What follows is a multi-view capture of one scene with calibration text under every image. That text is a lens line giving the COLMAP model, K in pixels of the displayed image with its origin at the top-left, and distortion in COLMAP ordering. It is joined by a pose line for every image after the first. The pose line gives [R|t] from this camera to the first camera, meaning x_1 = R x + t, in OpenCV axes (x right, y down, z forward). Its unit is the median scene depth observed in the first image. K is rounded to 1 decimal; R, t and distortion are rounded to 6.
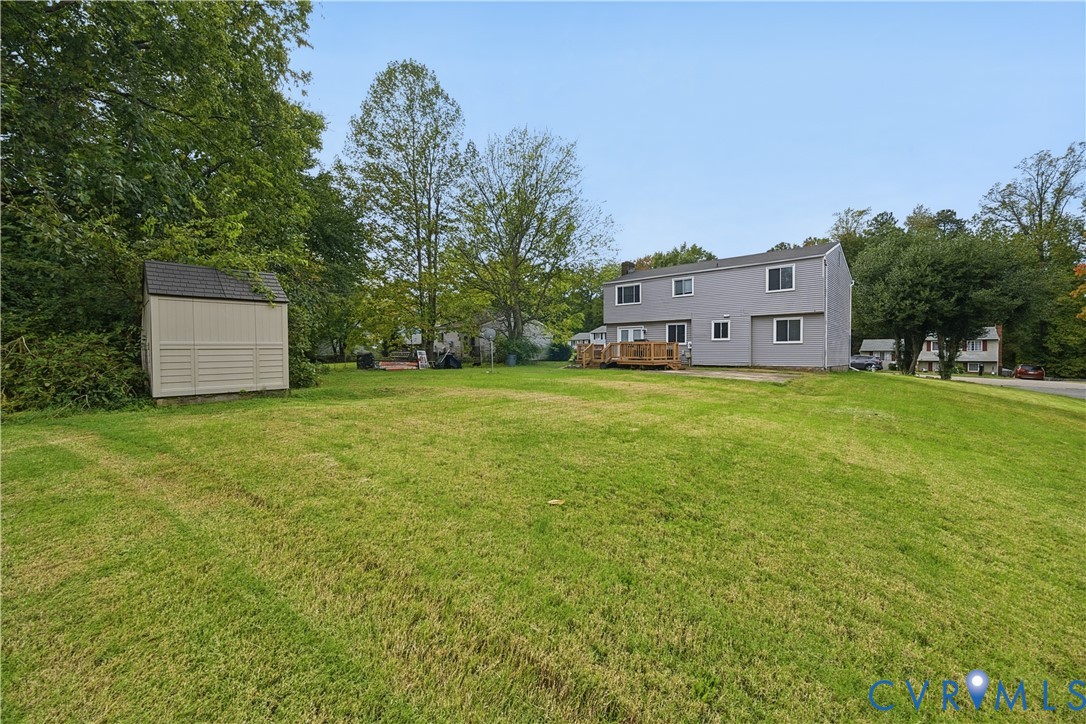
lens RADIAL K [[431.2, 0, 546.1], [0, 431.2, 355.1], [0, 0, 1]] dist [0.009072, -0.000346]
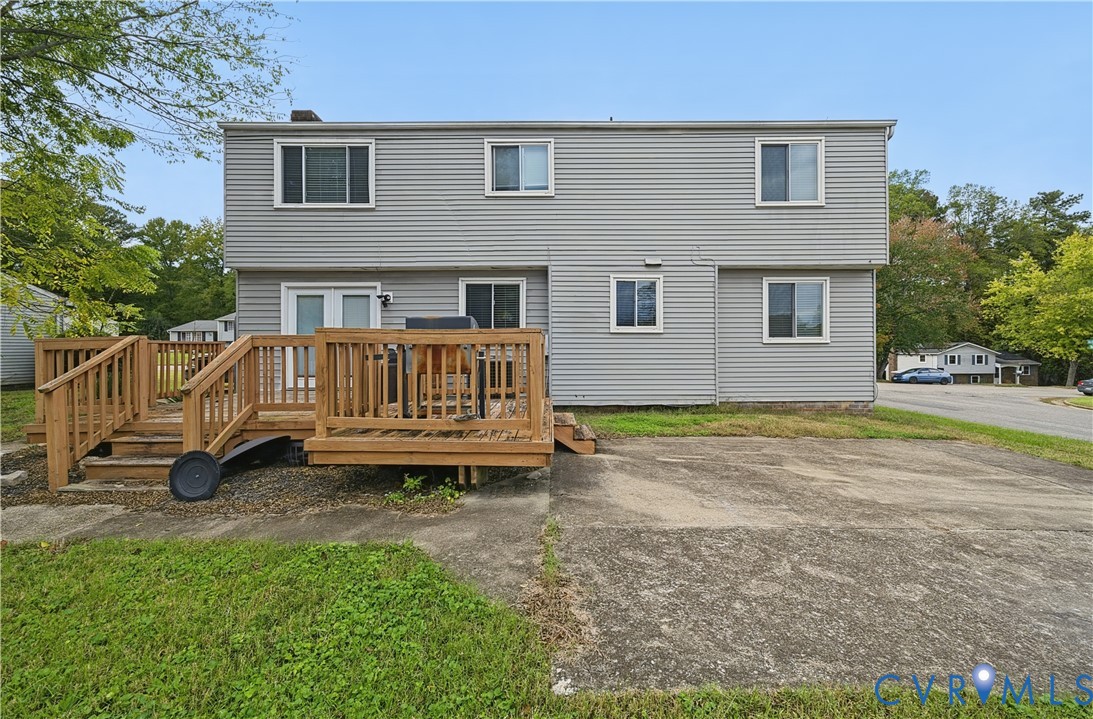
lens RADIAL K [[440.4, 0, 562.7], [0, 440.4, 345.2], [0, 0, 1]] dist [0.000142, -0.000058]
pose [[0.728474, 0.000343, 0.685073, 0.111075], [0.008624, 0.999916, -0.009671, -0.019601], [-0.685019, 0.012953, 0.728410, 0.727021]]
